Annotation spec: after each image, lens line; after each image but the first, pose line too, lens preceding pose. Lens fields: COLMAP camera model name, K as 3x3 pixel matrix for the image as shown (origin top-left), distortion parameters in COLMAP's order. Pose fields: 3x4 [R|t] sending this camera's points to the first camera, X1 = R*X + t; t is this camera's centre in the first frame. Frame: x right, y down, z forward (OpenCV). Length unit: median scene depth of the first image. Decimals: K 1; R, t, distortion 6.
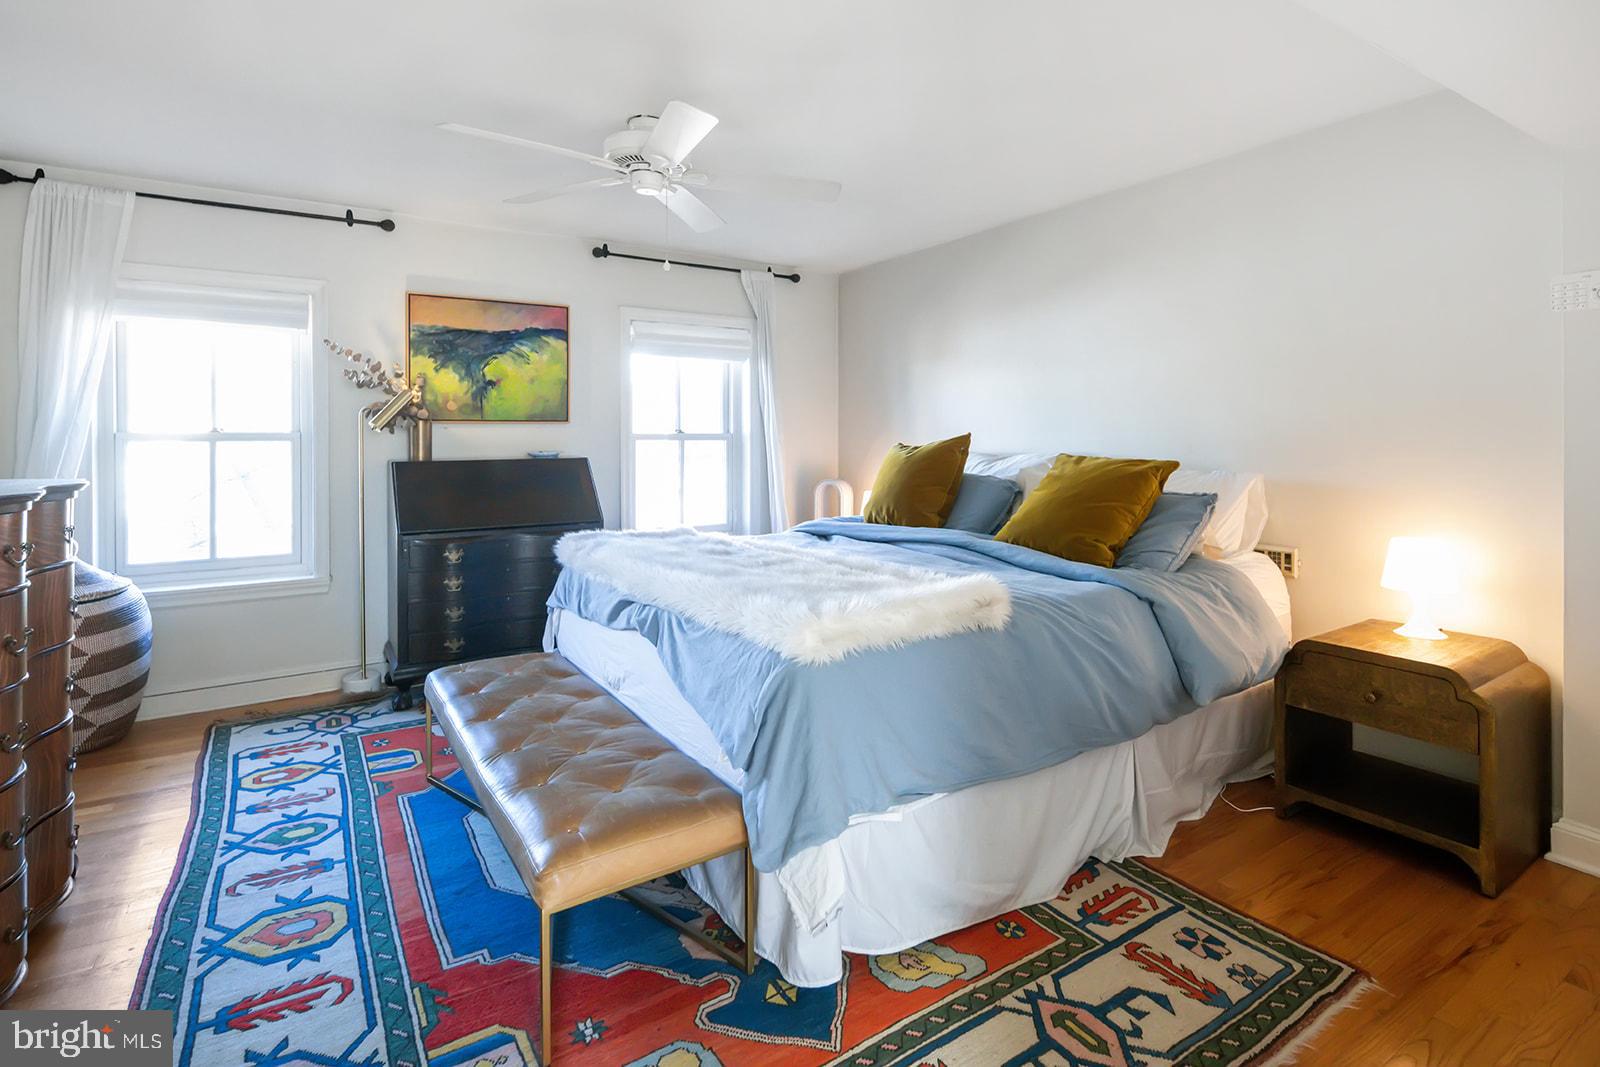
lens RADIAL K [[790.3, 0, 784.5], [0, 790.3, 438.5], [0, 0, 1]] dist [0.002393, -0.002470]
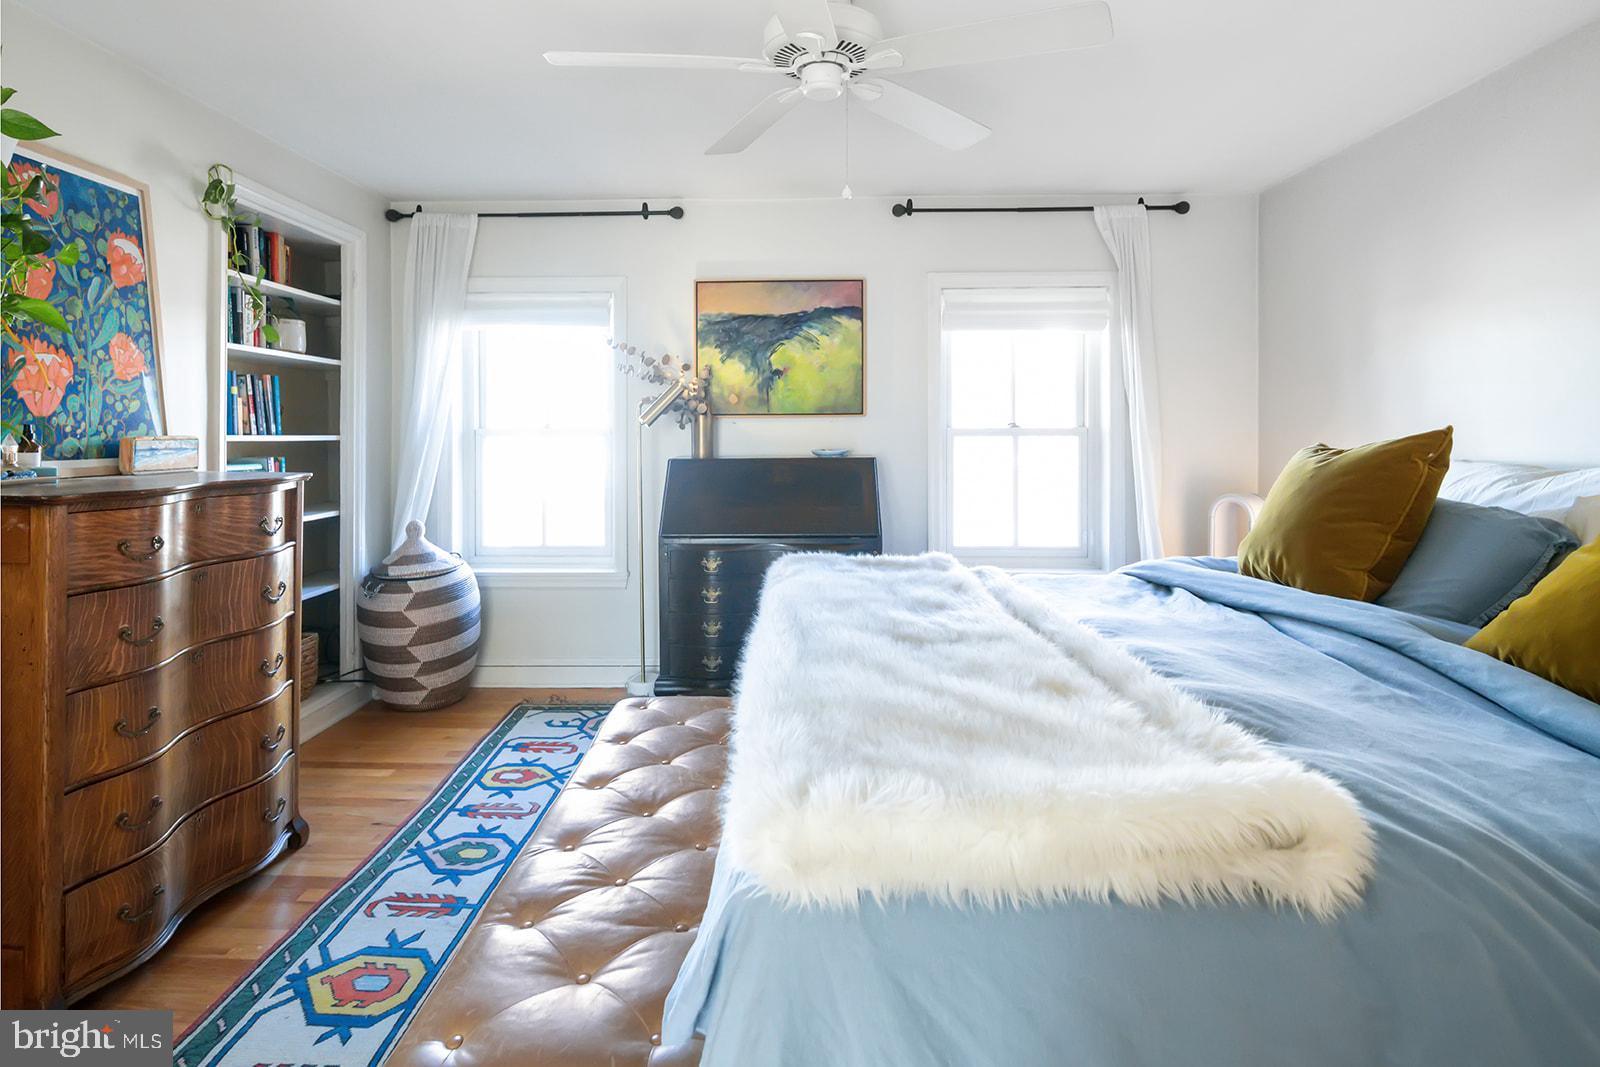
lens RADIAL K [[790.3, 0, 789.4], [0, 790.3, 429.3], [0, 0, 1]] dist [0.002393, -0.002470]
pose [[0.831154, -0.001036, -0.556042, 0.162529], [-0.000229, 0.999998, -0.002206, -0.004042], [0.556043, 0.001961, 0.831151, 0.305949]]
